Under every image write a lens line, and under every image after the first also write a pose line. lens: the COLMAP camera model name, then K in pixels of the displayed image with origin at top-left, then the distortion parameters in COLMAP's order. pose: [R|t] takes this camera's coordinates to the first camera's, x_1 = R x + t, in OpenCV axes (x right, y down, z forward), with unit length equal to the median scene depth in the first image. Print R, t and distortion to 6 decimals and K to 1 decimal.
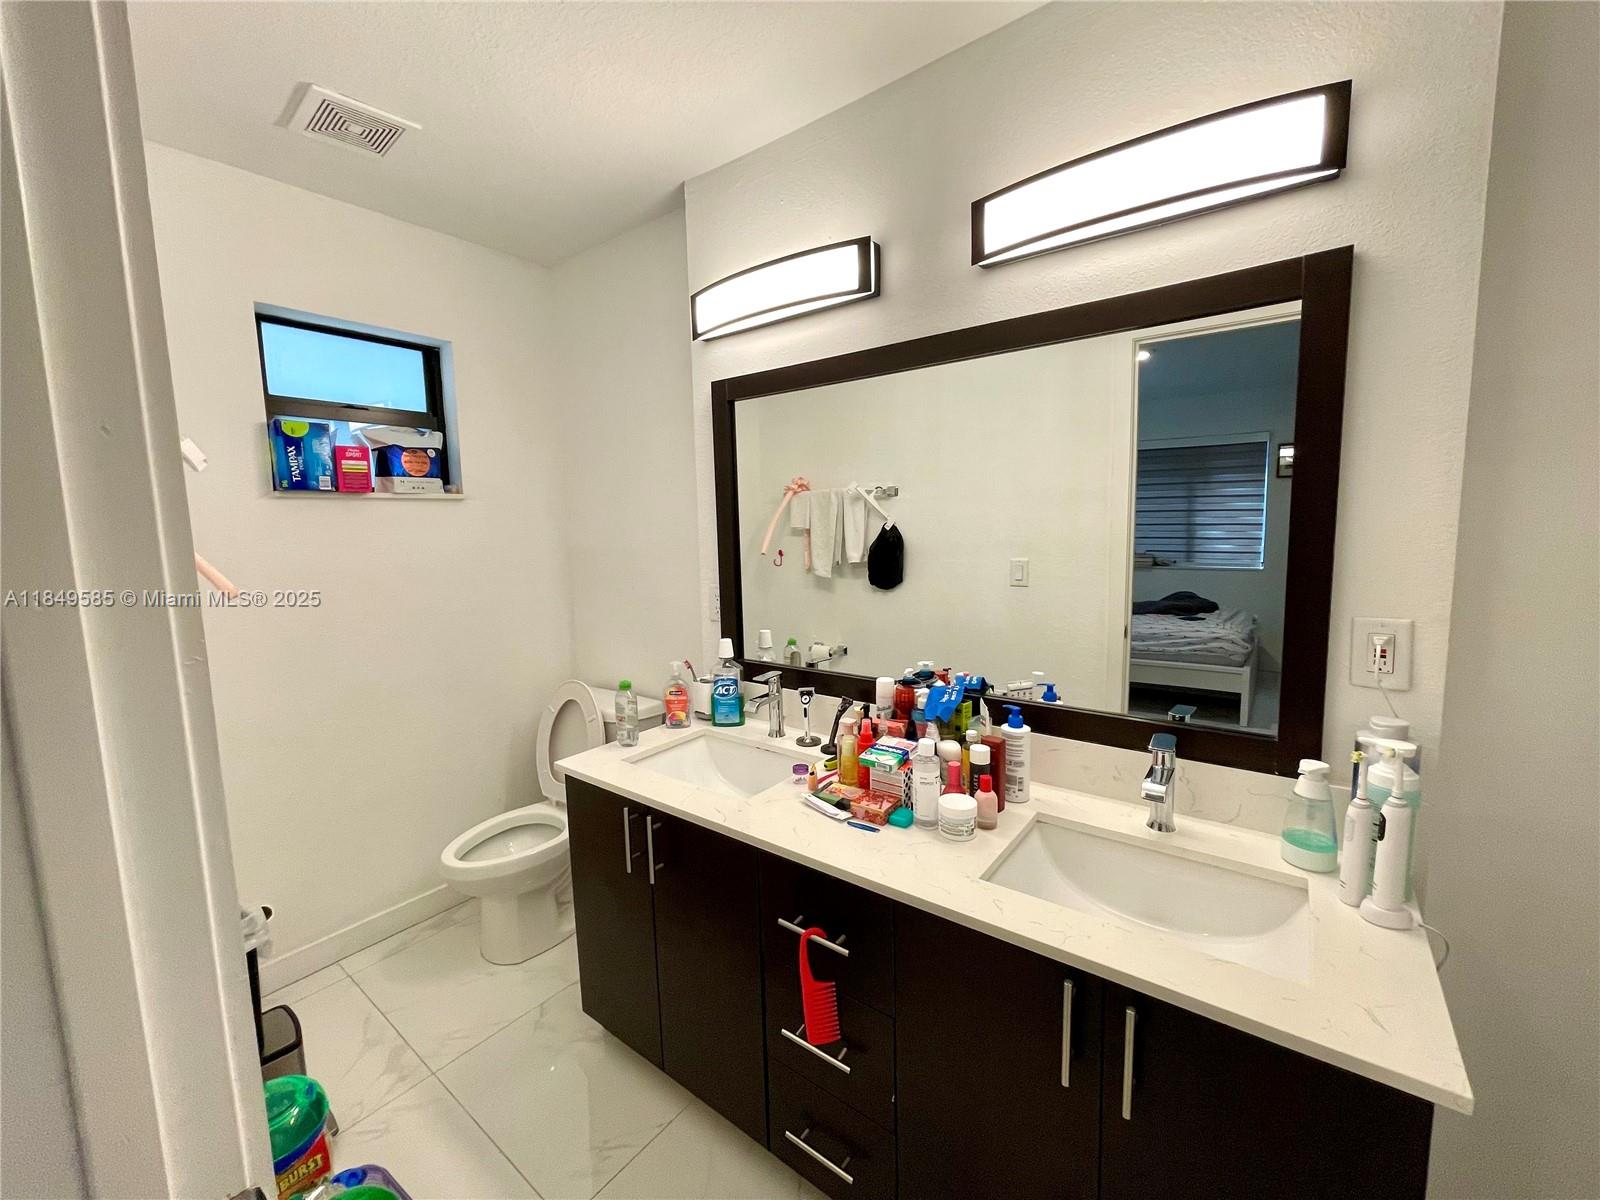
lens RADIAL K [[654.4, 0, 792.7], [0, 654.4, 592.9], [0, 0, 1]] dist [-0.000325, 0.000005]
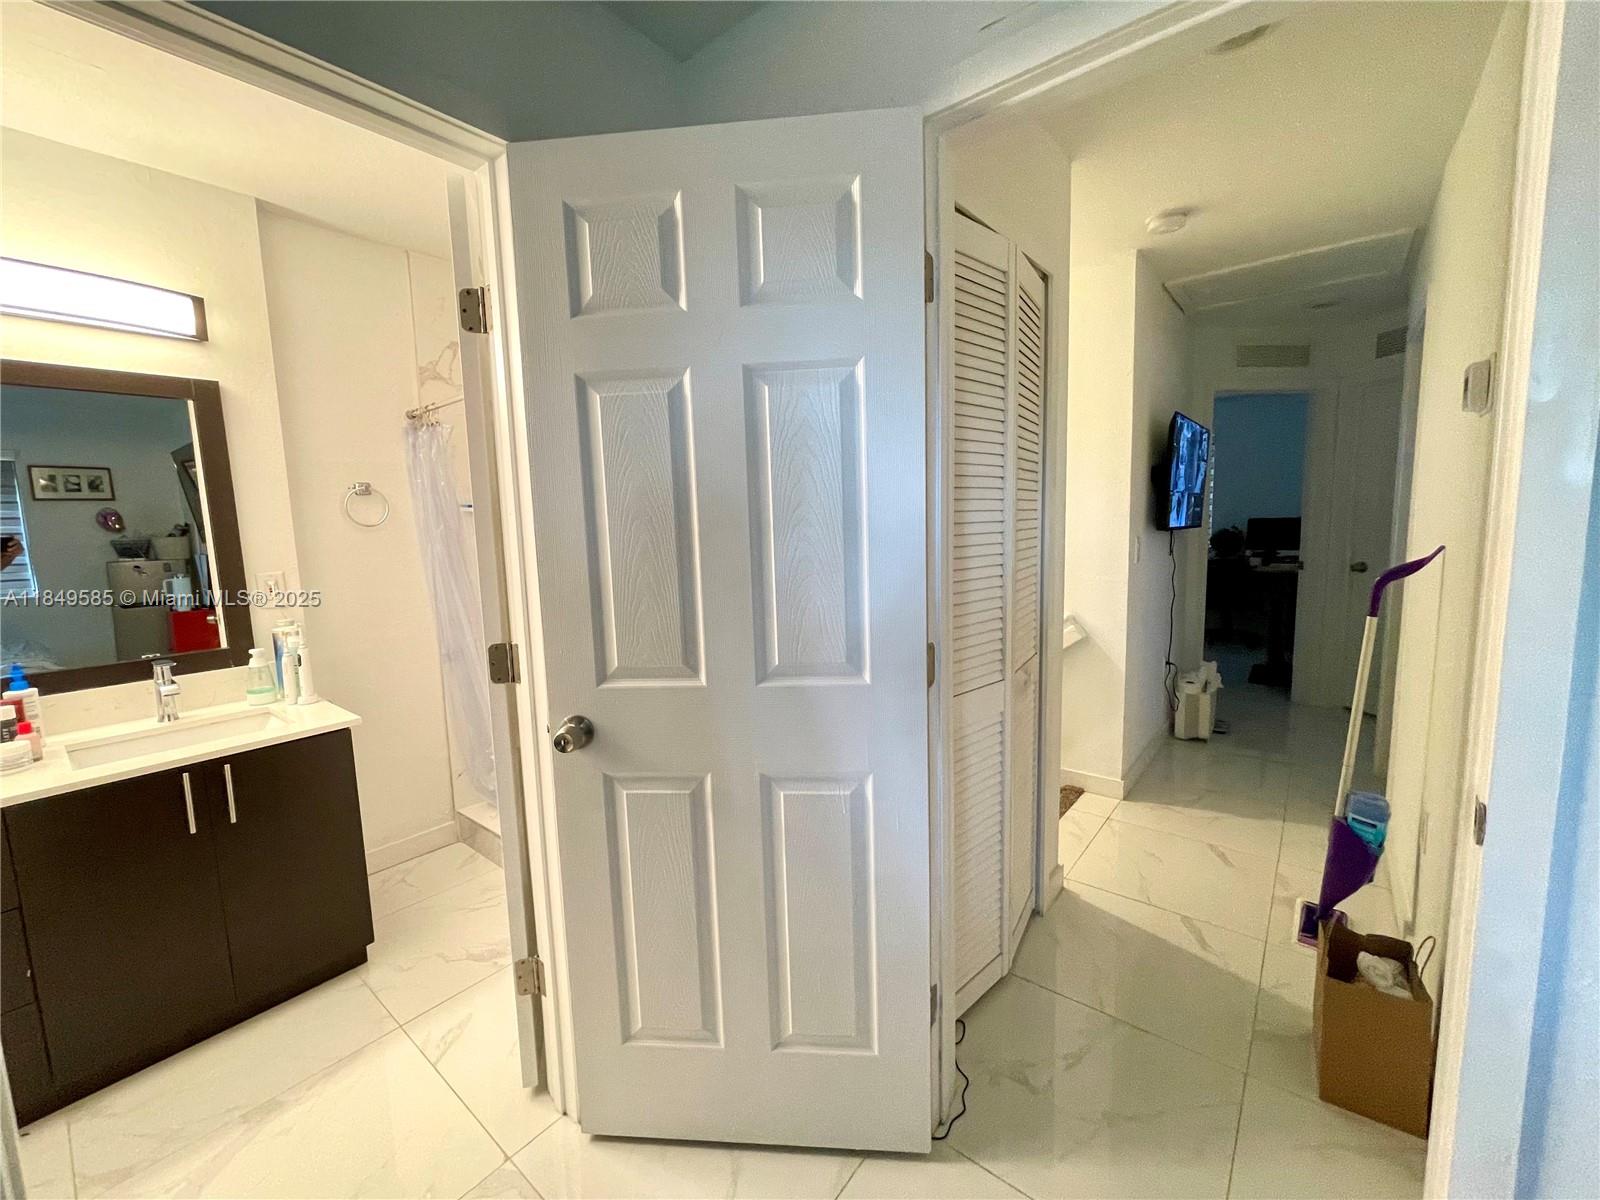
lens RADIAL K [[654.4, 0, 790.9], [0, 654.4, 597.5], [0, 0, 1]] dist [-0.000325, 0.000005]
pose [[0.022373, -0.095155, 0.995211, -1.077198], [0.135109, 0.986616, 0.091296, 0.147518], [-0.990578, 0.132420, 0.034929, -0.652723]]
